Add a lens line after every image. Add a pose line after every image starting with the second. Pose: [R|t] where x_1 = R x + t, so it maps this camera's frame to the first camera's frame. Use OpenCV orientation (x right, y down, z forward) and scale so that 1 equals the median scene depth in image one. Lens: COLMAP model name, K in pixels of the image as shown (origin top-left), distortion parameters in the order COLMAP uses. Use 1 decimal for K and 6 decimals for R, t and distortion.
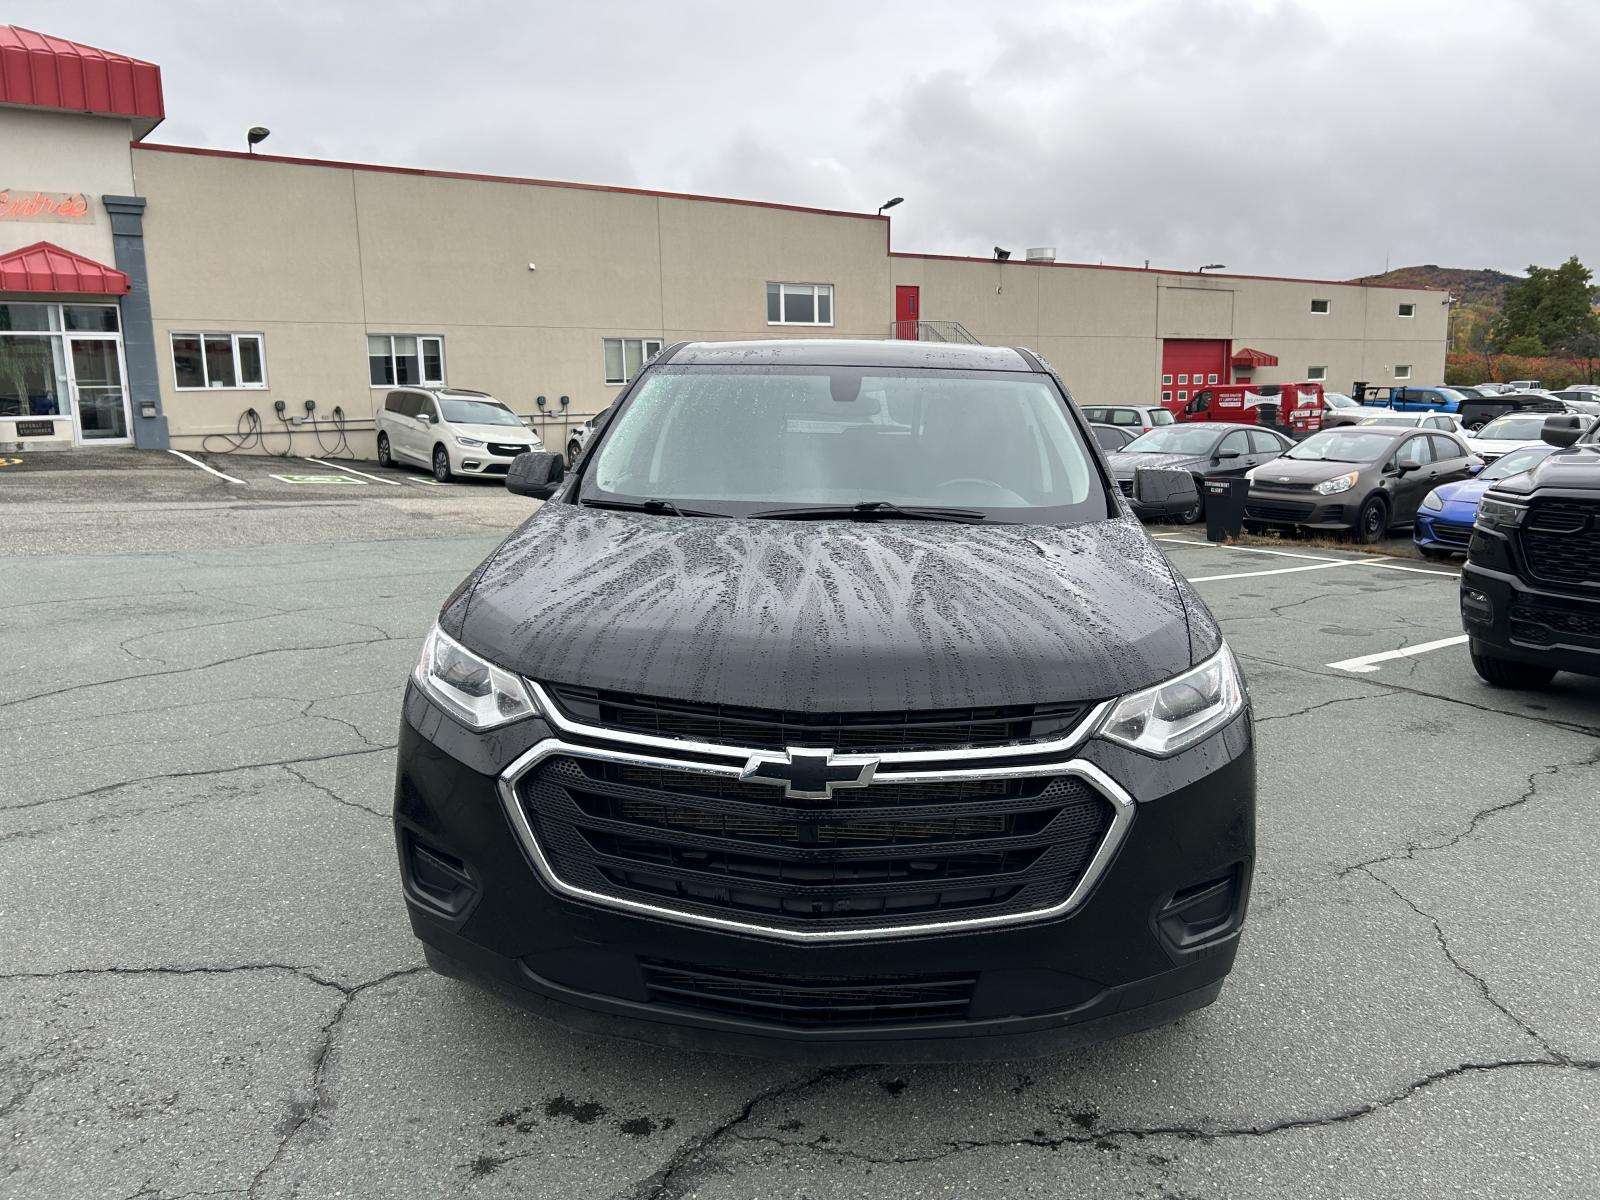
lens RADIAL K [[1218.7, 0, 814.8], [0, 1218.7, 589.0], [0, 0, 1]] dist [0.026819, -0.024110]
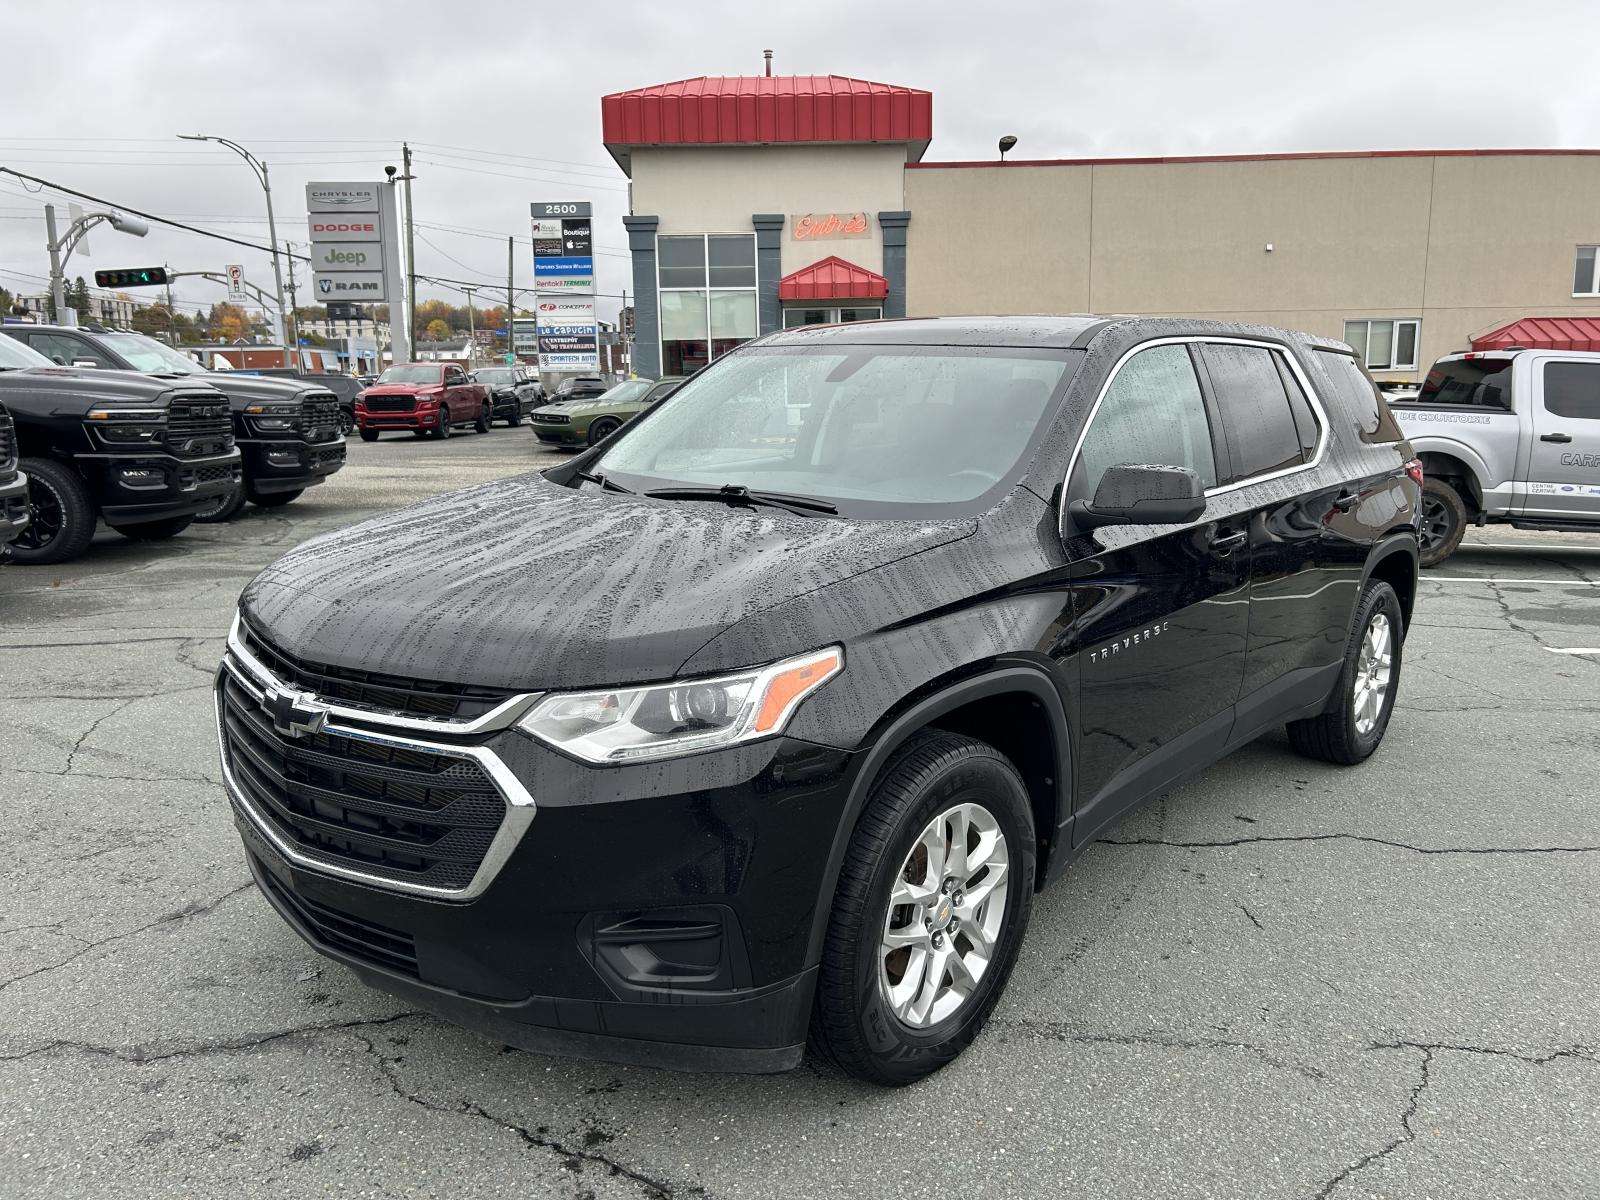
lens RADIAL K [[1218.7, 0, 799.8], [0, 1218.7, 605.8], [0, 0, 1]] dist [0.026819, -0.024110]
pose [[0.788568, 0.110797, -0.604883, 0.106308], [-0.098154, 0.993702, 0.054056, -0.005288], [0.607063, 0.016745, 0.794477, 0.040758]]
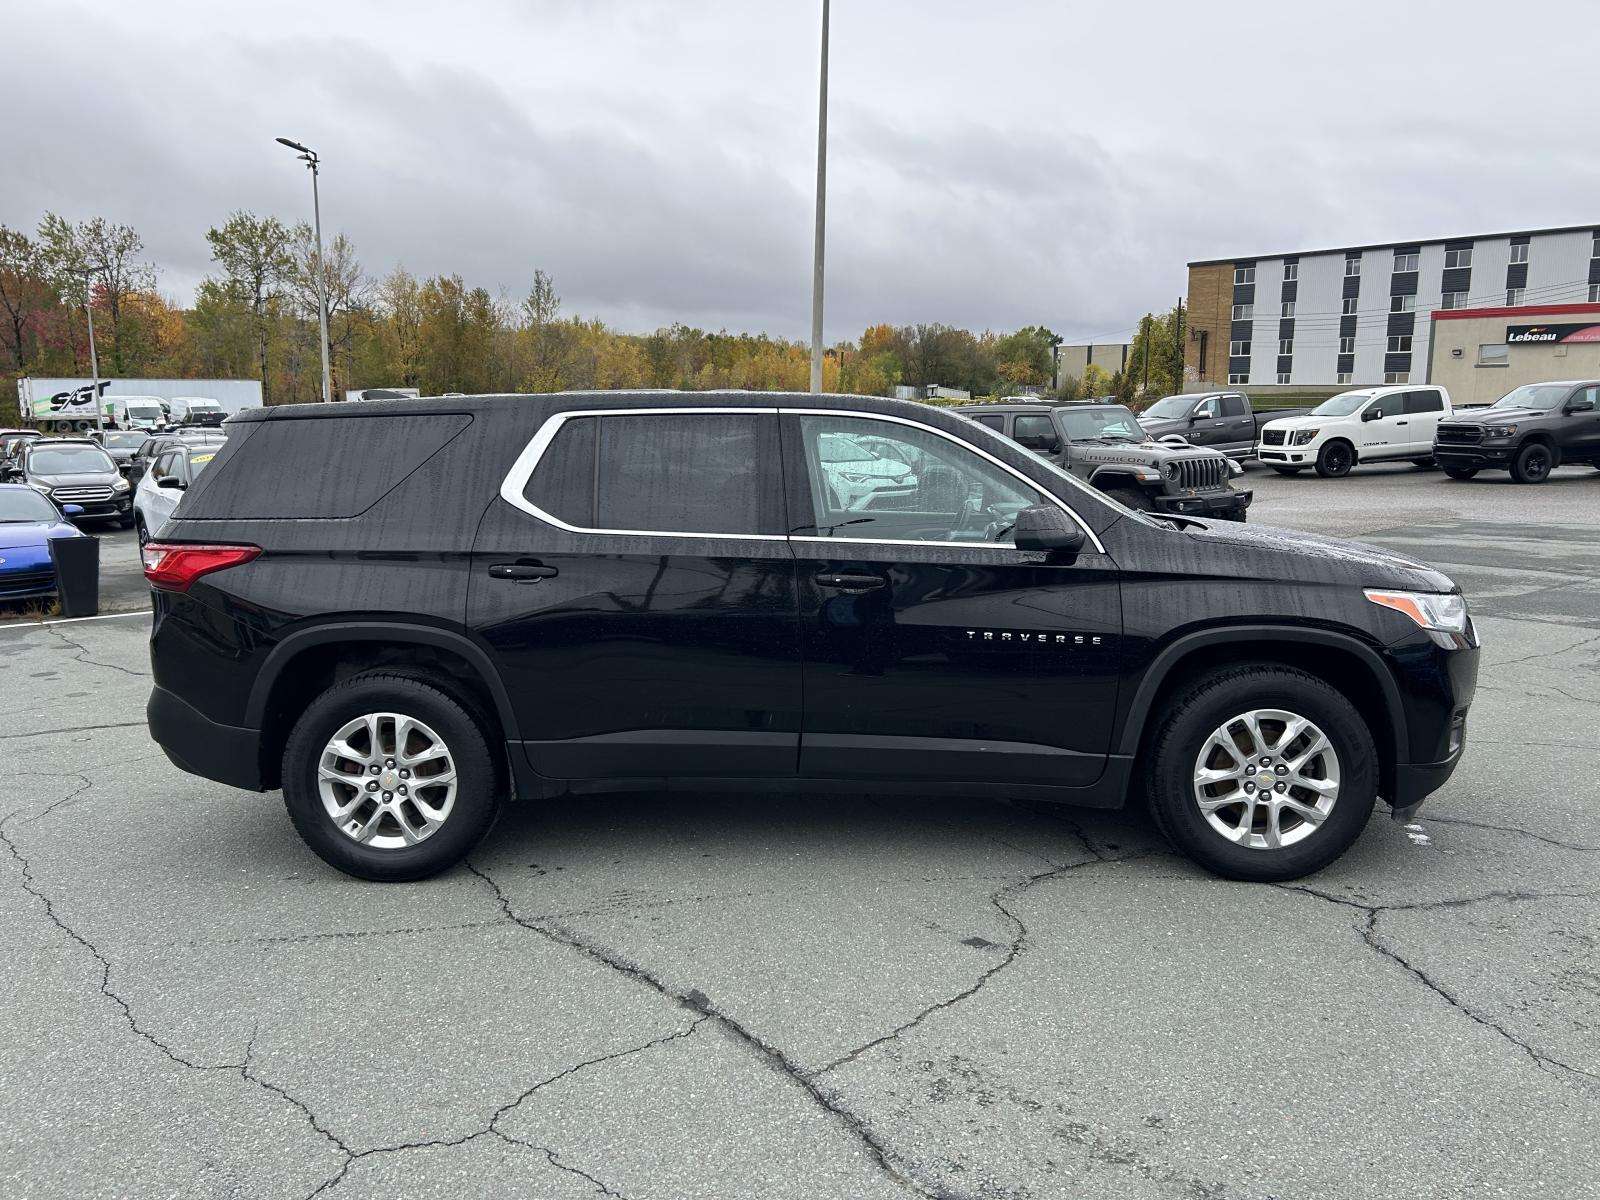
lens RADIAL K [[1218.7, 0, 802.9], [0, 1218.7, 609.1], [0, 0, 1]] dist [0.026819, -0.024110]
pose [[-0.027363, -0.157829, 0.987087, -0.230192], [0.163930, 0.973380, 0.160181, -0.041395], [-0.986092, 0.166197, -0.000762, 0.223277]]
